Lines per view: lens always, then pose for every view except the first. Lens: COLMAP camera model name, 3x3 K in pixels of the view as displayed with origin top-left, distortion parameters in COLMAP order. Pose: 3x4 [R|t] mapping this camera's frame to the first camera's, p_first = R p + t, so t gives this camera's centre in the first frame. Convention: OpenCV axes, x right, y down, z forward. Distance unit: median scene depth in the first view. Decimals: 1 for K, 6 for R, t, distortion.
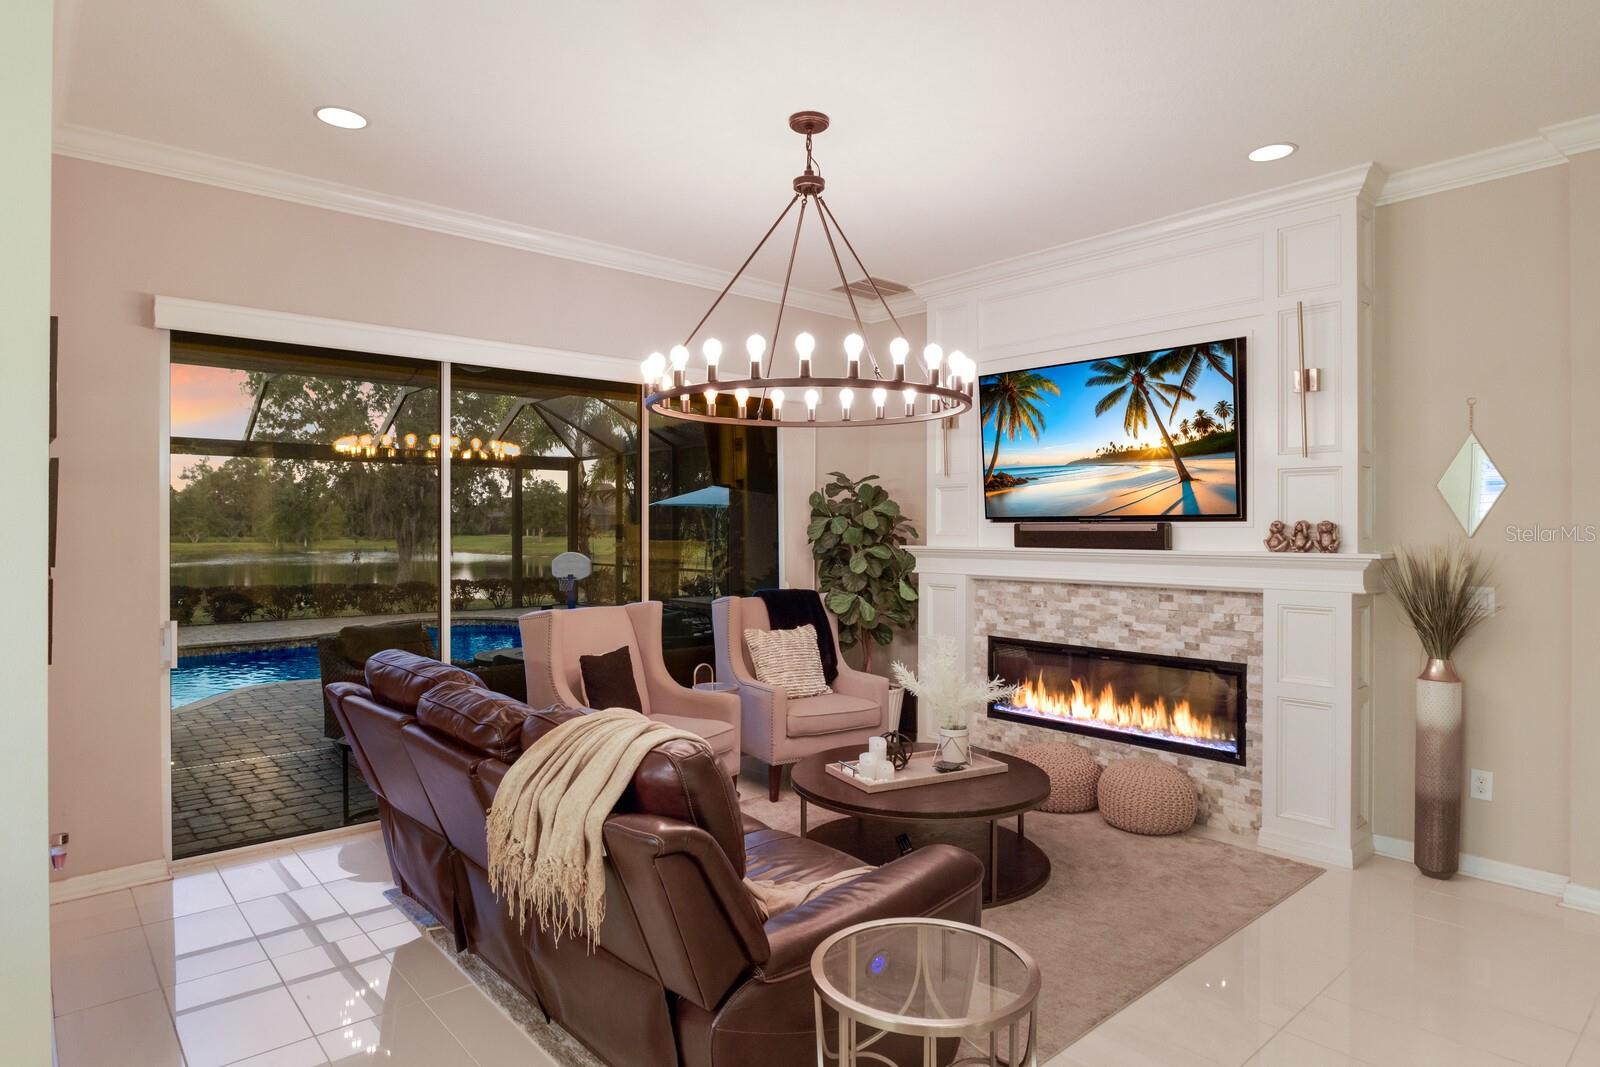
lens RADIAL K [[900.0, 0, 801.7], [0, 900.0, 530.3], [0, 0, 1]] dist [-0.015281, 0.000287]
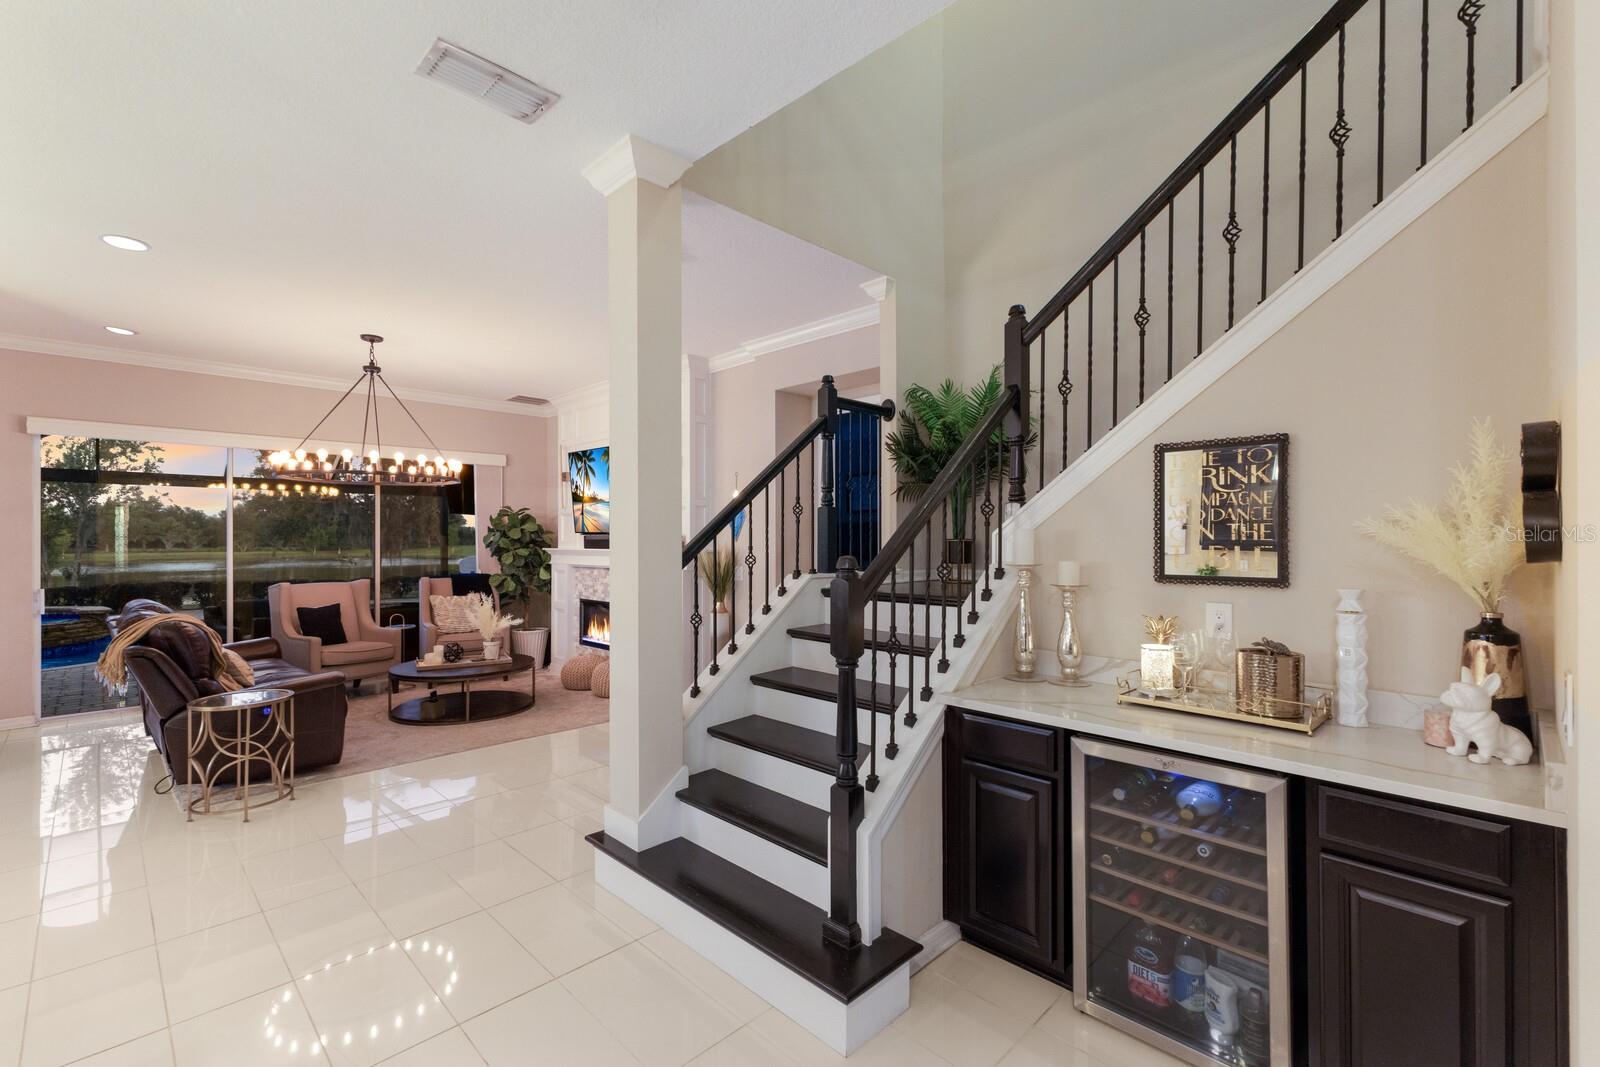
lens RADIAL K [[690.4, 0, 798.8], [0, 690.4, 537.6], [0, 0, 1]] dist [0.001804, 0.000237]
pose [[0.997066, -0.002577, 0.076504, 0.686046], [0.002854, 0.999990, -0.003513, 0.003644], [-0.076495, 0.003721, 0.997063, -0.507857]]
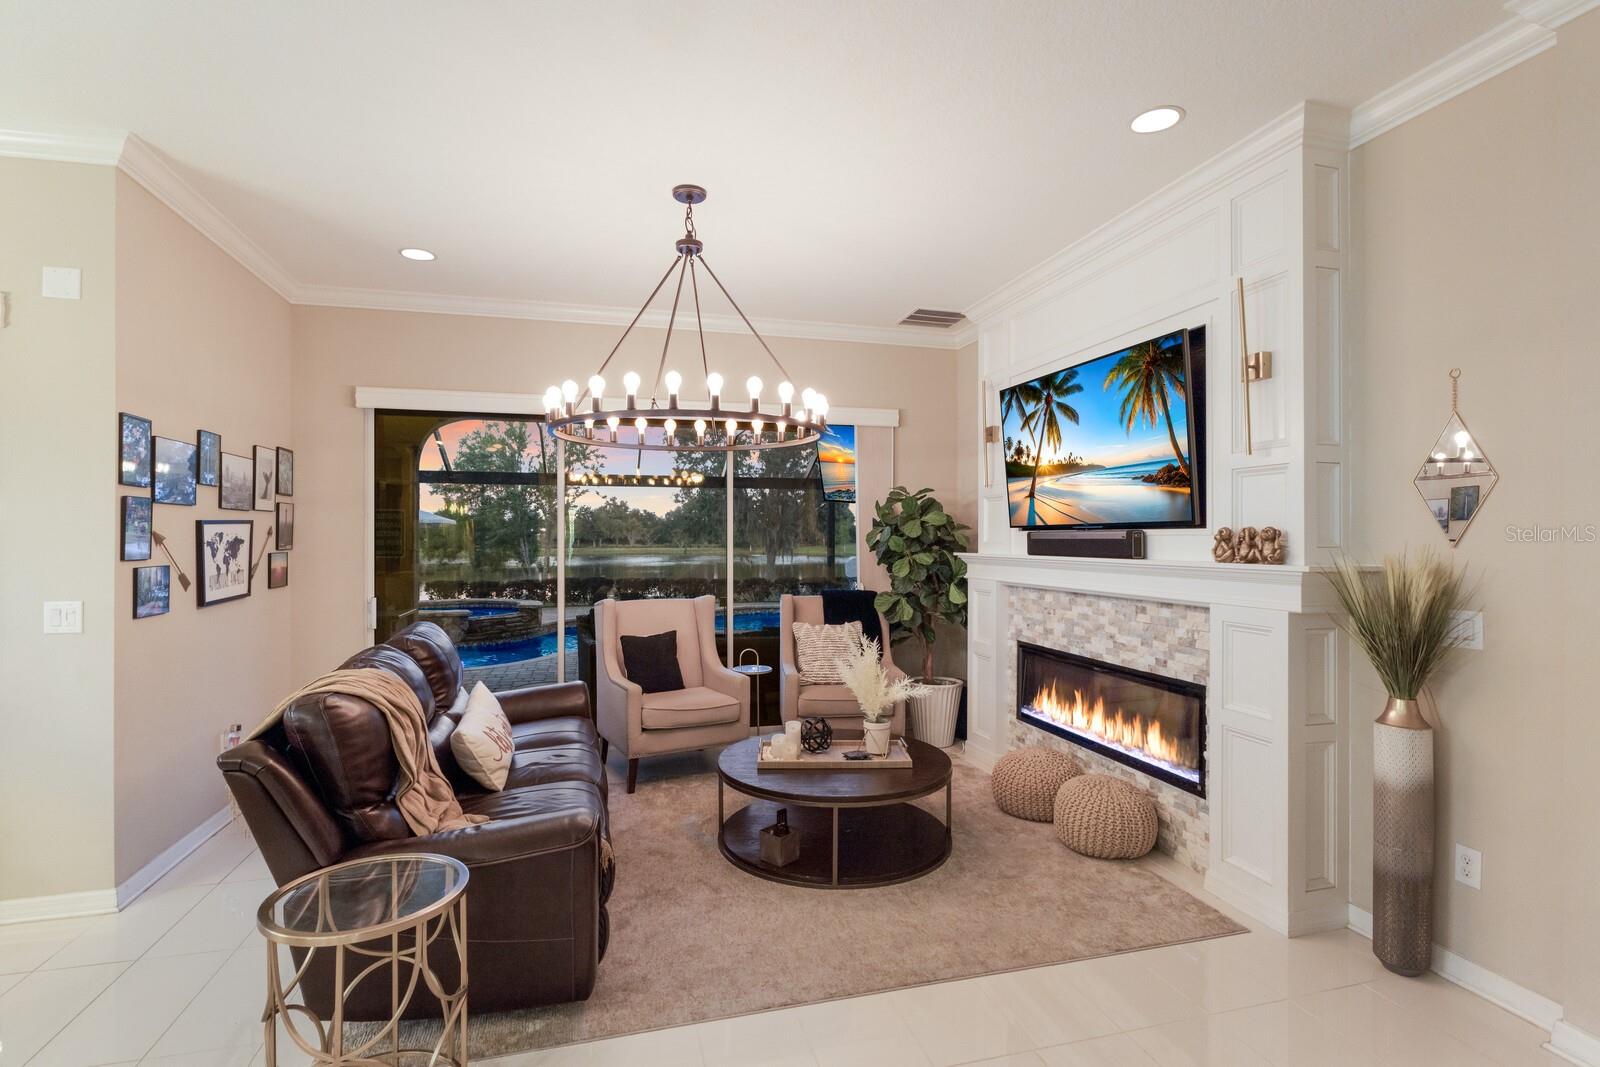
lens RADIAL K [[758.6, 0, 795.0], [0, 758.6, 536.9], [0, 0, 1]] dist [-0.000058, 0.000249]
pose [[0.899191, -0.001402, -0.437555, 0.460931], [0.000279, 0.999997, -0.002629, 0.000612], [0.437557, 0.002242, 0.899188, 0.131203]]
